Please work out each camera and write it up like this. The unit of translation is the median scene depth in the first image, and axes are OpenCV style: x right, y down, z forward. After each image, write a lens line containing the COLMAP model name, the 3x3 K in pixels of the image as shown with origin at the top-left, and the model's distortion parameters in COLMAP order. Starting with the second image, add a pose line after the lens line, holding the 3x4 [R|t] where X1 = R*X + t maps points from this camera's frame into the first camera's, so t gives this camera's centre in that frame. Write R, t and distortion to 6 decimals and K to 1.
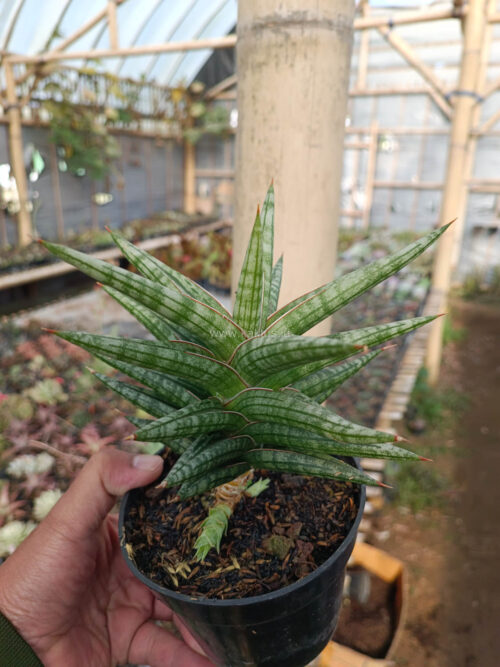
lens RADIAL K [[526.4, 0, 252.0], [0, 526.4, 331.8], [0, 0, 1]] dist [0.101136, -0.138402]
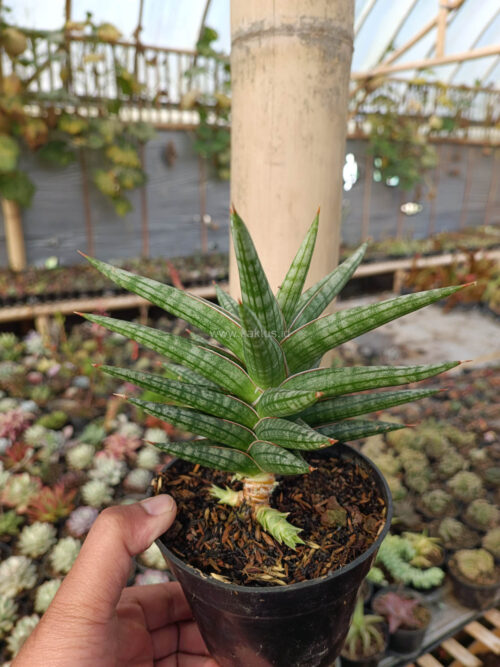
lens RADIAL K [[505.6, 0, 226.4], [0, 505.6, 379.0], [0, 0, 1]] dist [-0.004318, -0.044294]
pose [[0.750878, 0.246622, -0.612666, 0.134237], [-0.193096, 0.969107, 0.153448, -0.021024], [0.631582, 0.003083, 0.775303, 0.053060]]
